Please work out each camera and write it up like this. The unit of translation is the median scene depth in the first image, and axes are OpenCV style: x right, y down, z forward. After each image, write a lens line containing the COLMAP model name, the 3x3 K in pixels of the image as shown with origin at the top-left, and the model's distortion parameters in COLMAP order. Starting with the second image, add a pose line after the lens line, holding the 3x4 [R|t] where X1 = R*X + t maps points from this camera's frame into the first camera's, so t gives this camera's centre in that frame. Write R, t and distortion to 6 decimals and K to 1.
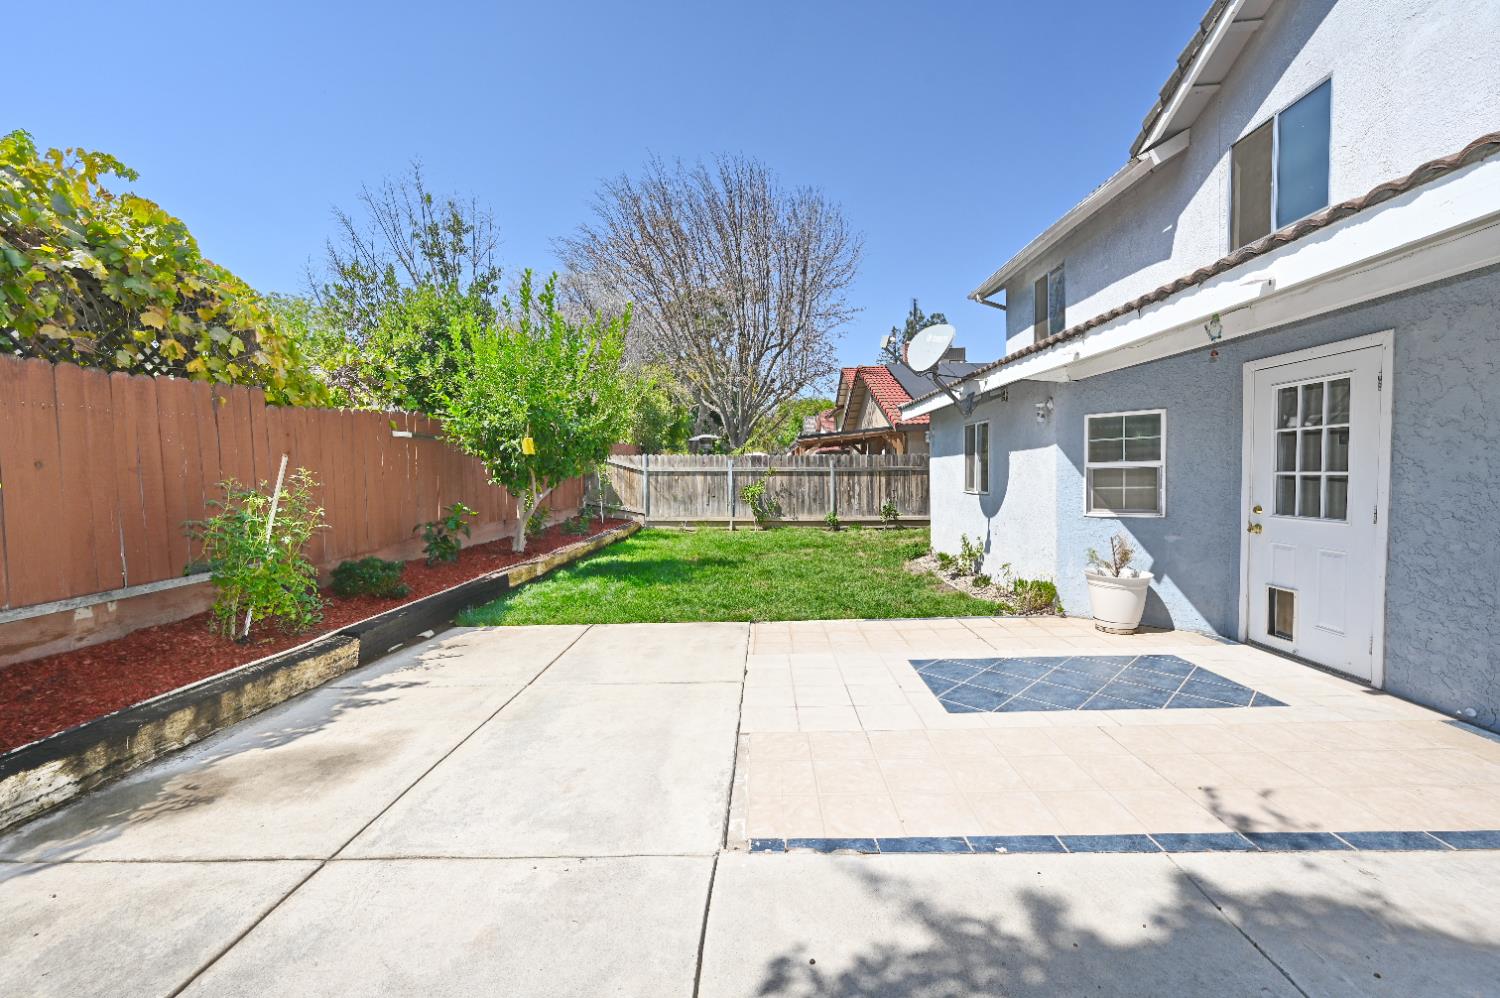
lens RADIAL K [[592.6, 0, 752.5], [0, 592.6, 502.8], [0, 0, 1]] dist [0.001351, 0.000068]
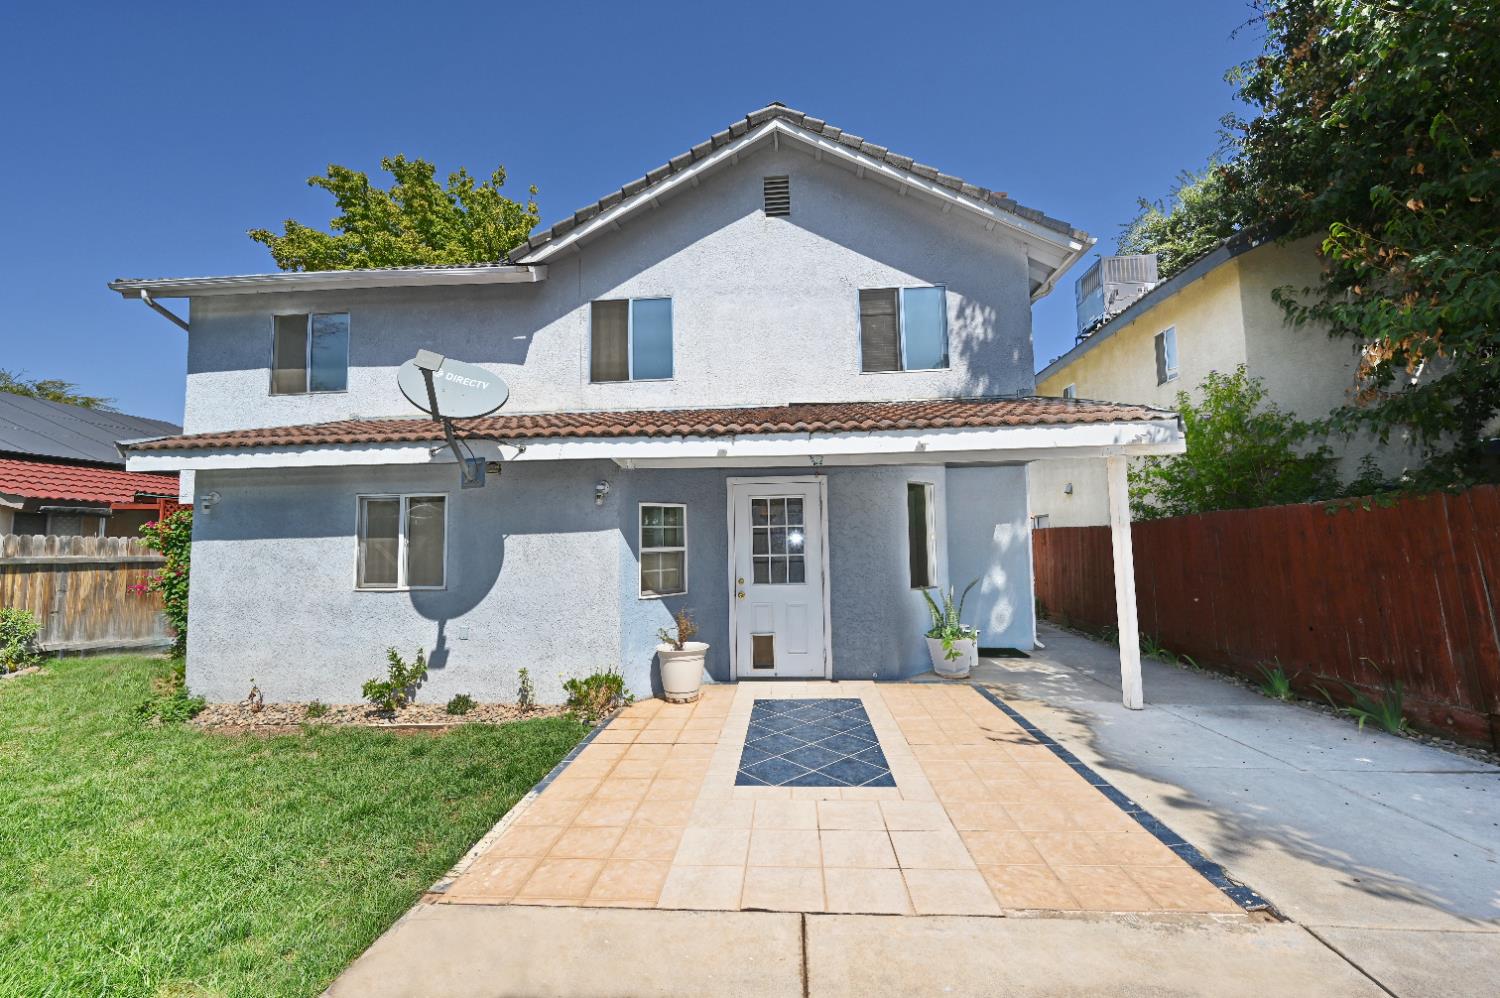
lens RADIAL K [[592.6, 0, 752.5], [0, 592.6, 502.8], [0, 0, 1]] dist [0.001351, 0.000068]
pose [[0.041924, 0.089889, 0.995069, -0.656990], [0.069460, 0.993273, -0.092653, -0.048338], [-0.996703, 0.073002, 0.035398, 1.041420]]
